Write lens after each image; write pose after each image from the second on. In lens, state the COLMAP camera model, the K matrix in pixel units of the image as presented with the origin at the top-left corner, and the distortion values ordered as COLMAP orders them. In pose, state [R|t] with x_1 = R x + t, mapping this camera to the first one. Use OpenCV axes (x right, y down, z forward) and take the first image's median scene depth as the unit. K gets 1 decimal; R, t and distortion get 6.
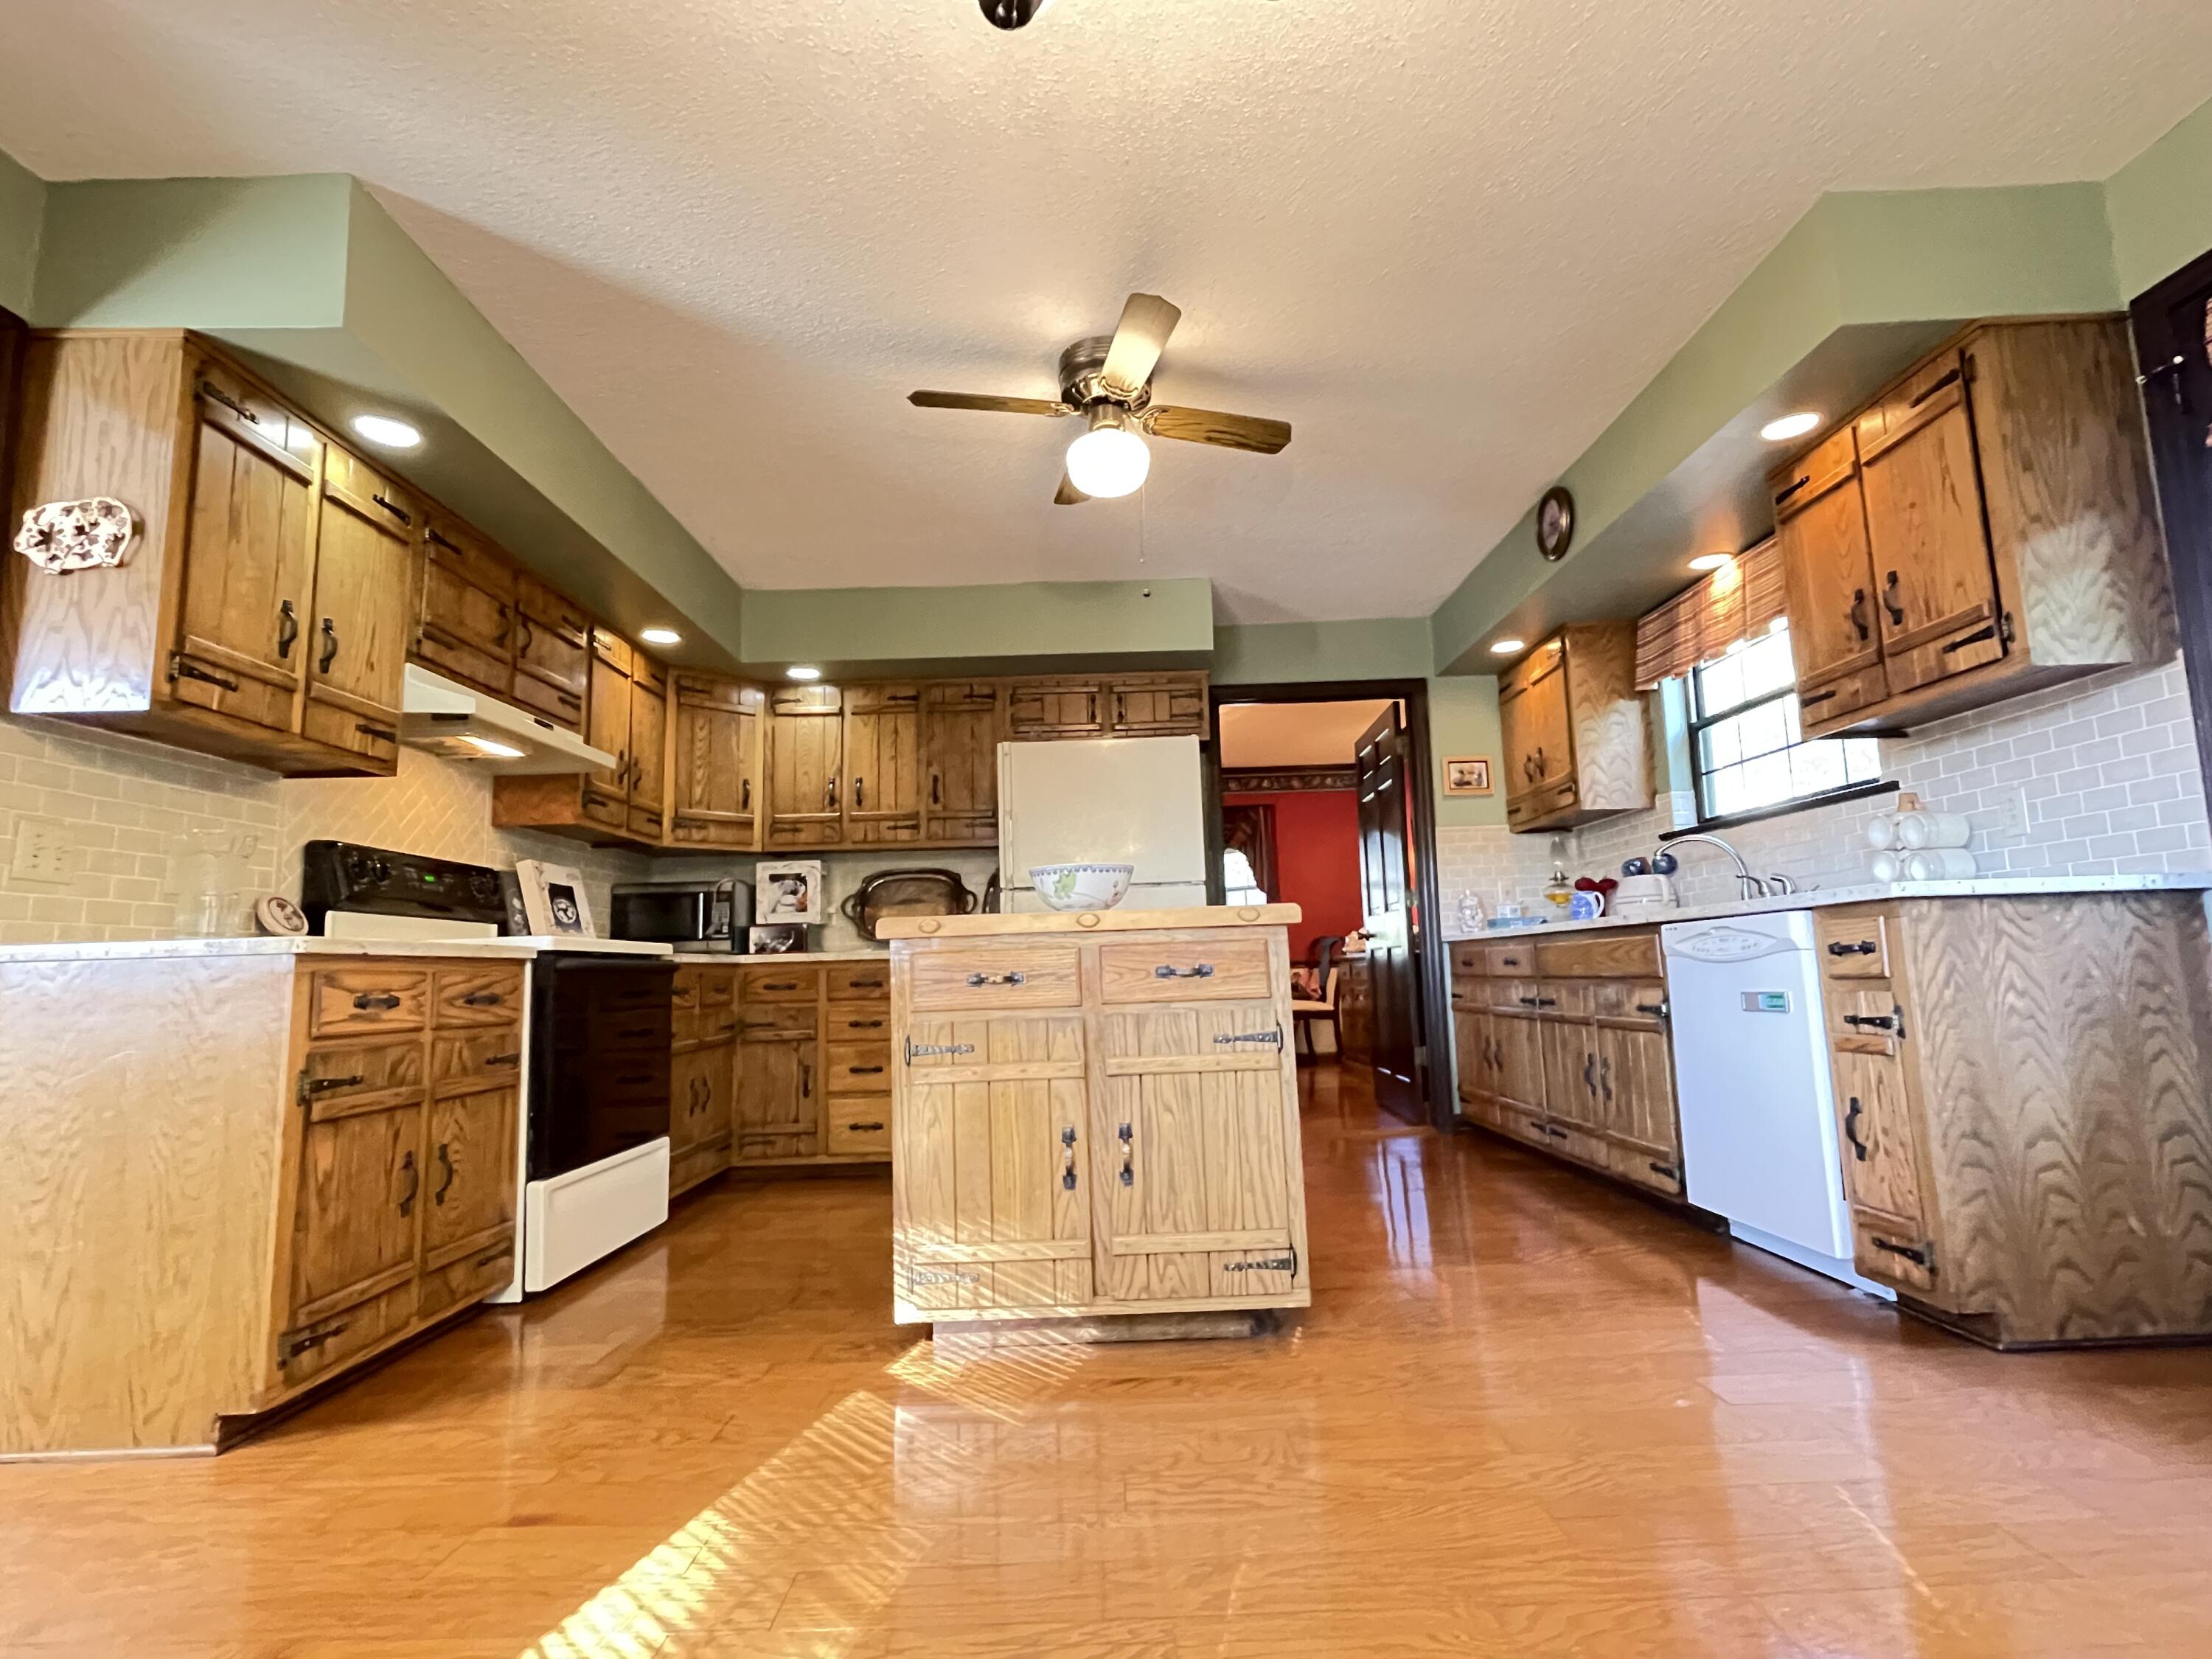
lens RADIAL K [[1042.0, 0, 1110.0], [0, 1042.0, 836.9], [0, 0, 1]] dist [0.000302, 0.000409]
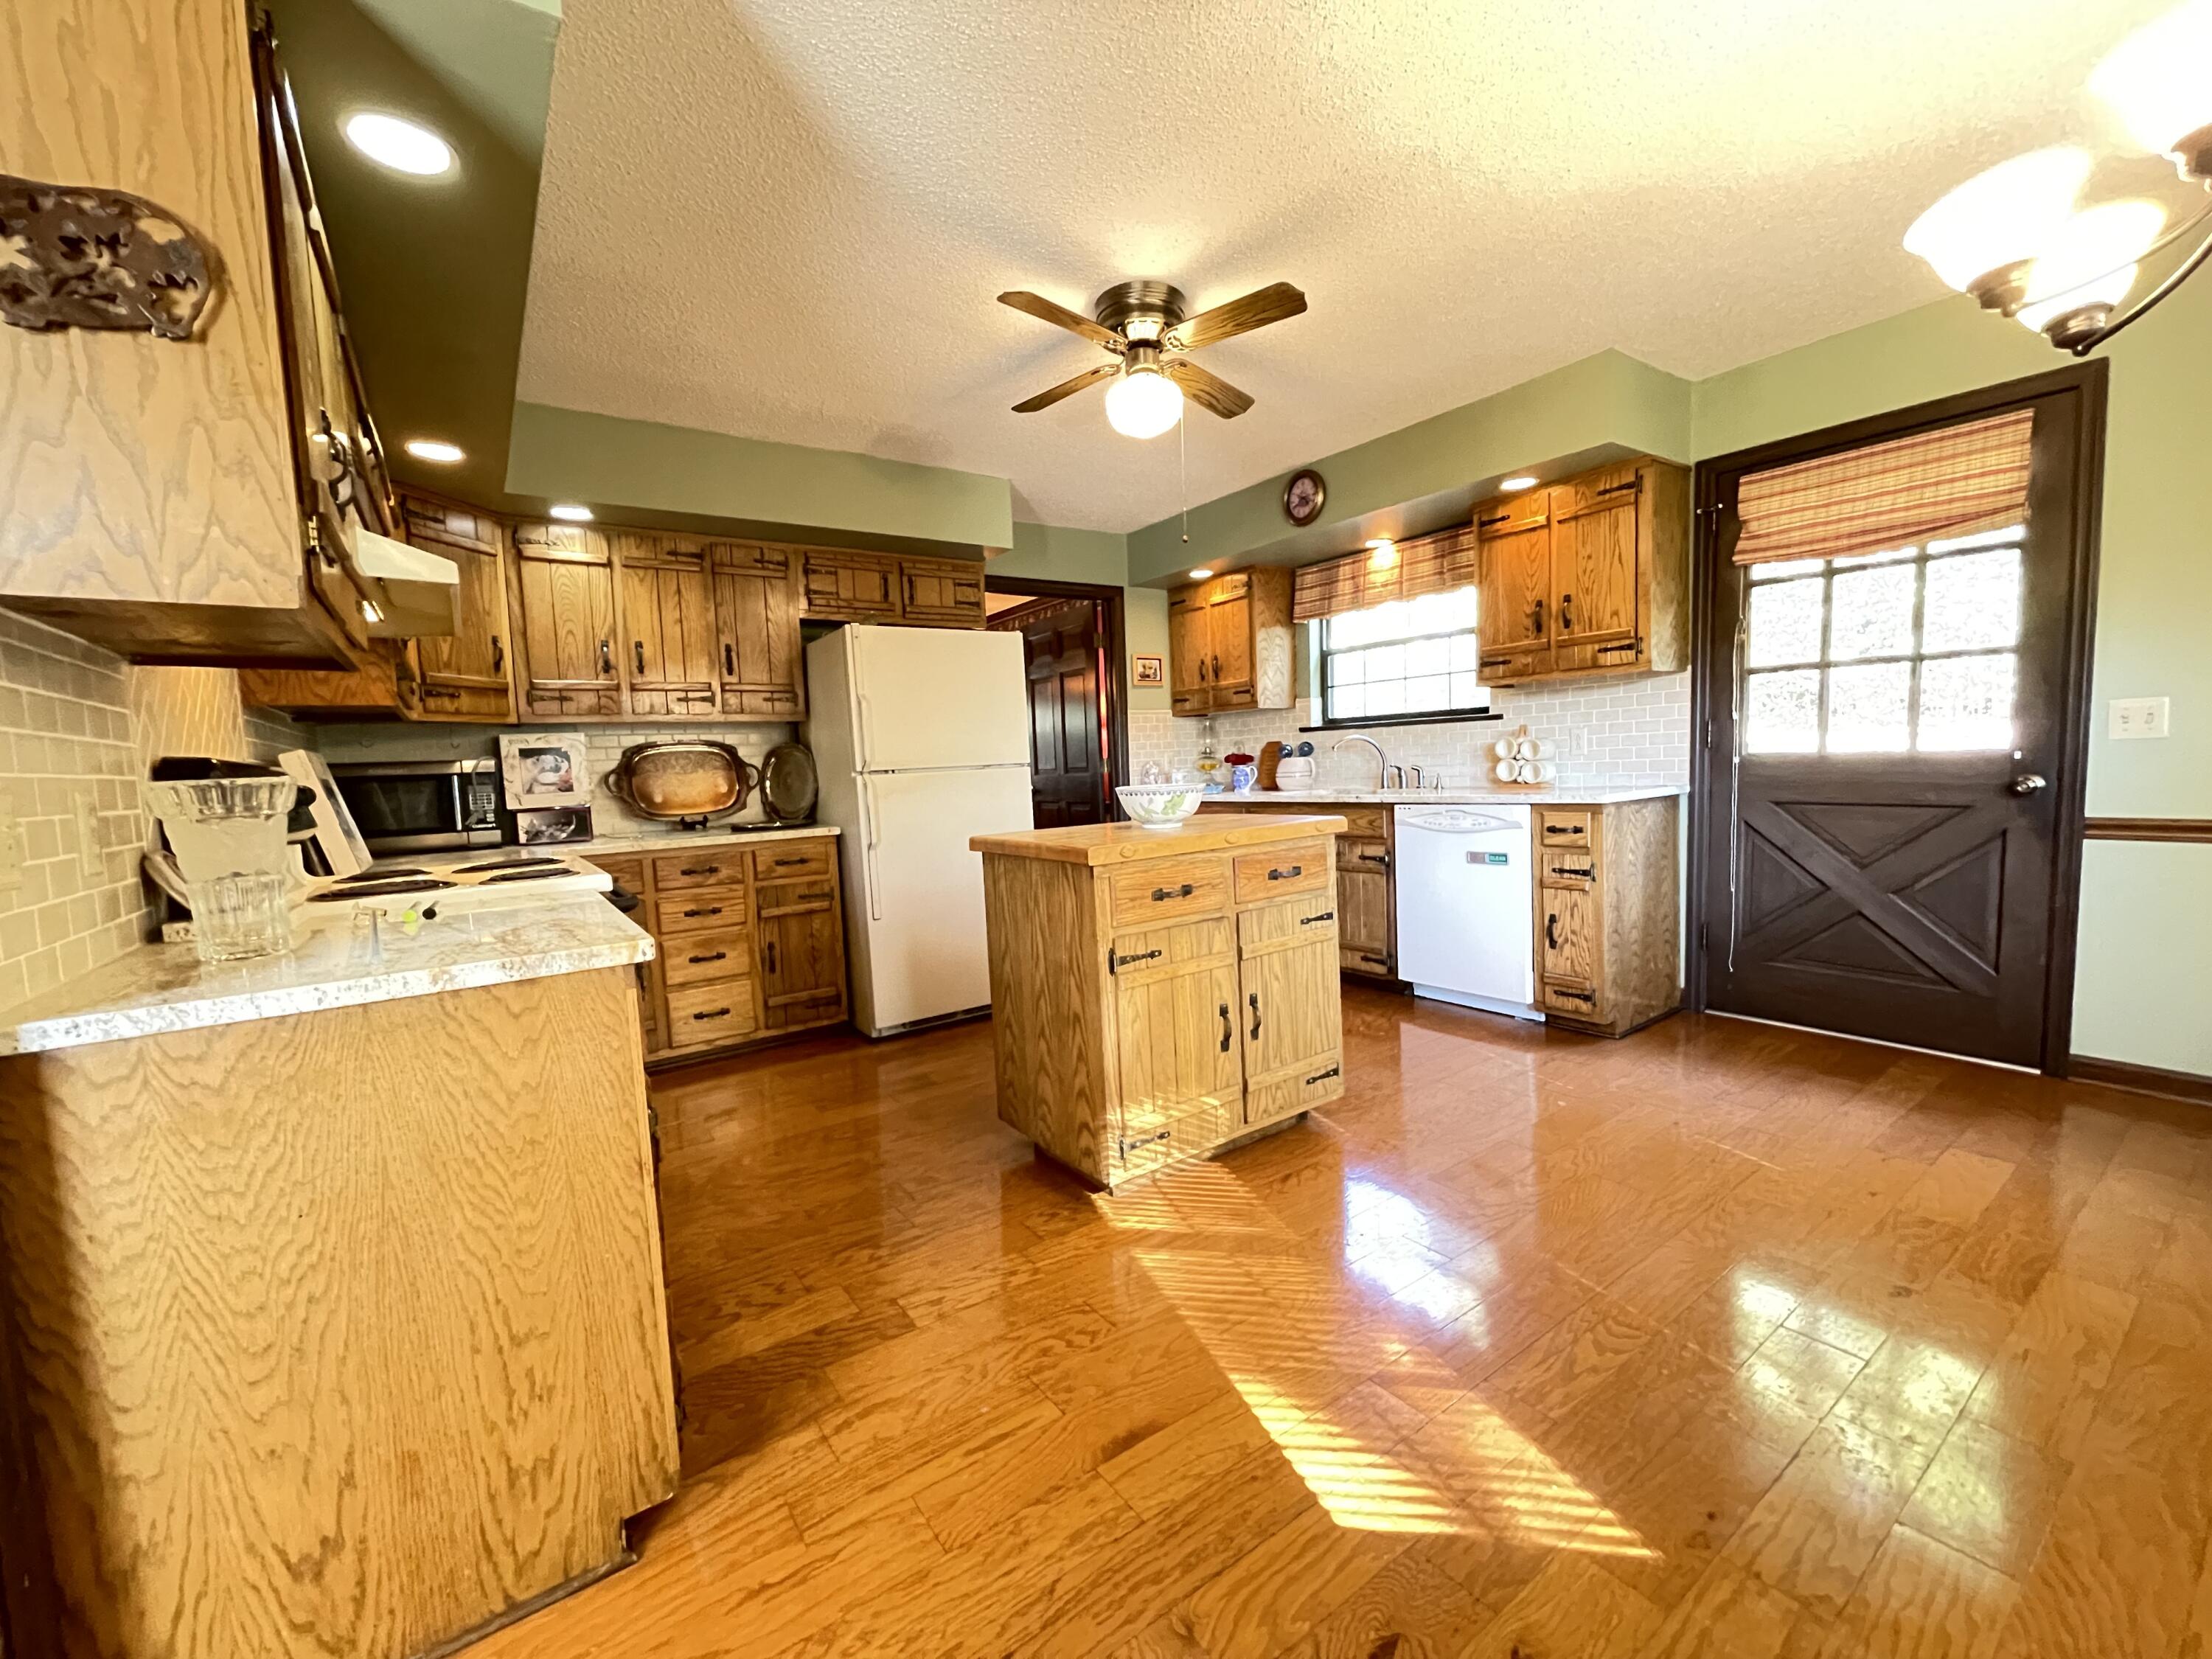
lens RADIAL K [[896.2, 0, 1107.9], [0, 896.2, 839.2], [0, 0, 1]] dist [0.001657, -0.003643]
pose [[0.816686, -0.056246, 0.574334, -0.604217], [-0.053538, 0.983562, 0.172453, -0.073944], [-0.574593, -0.171589, 0.800250, 0.203973]]
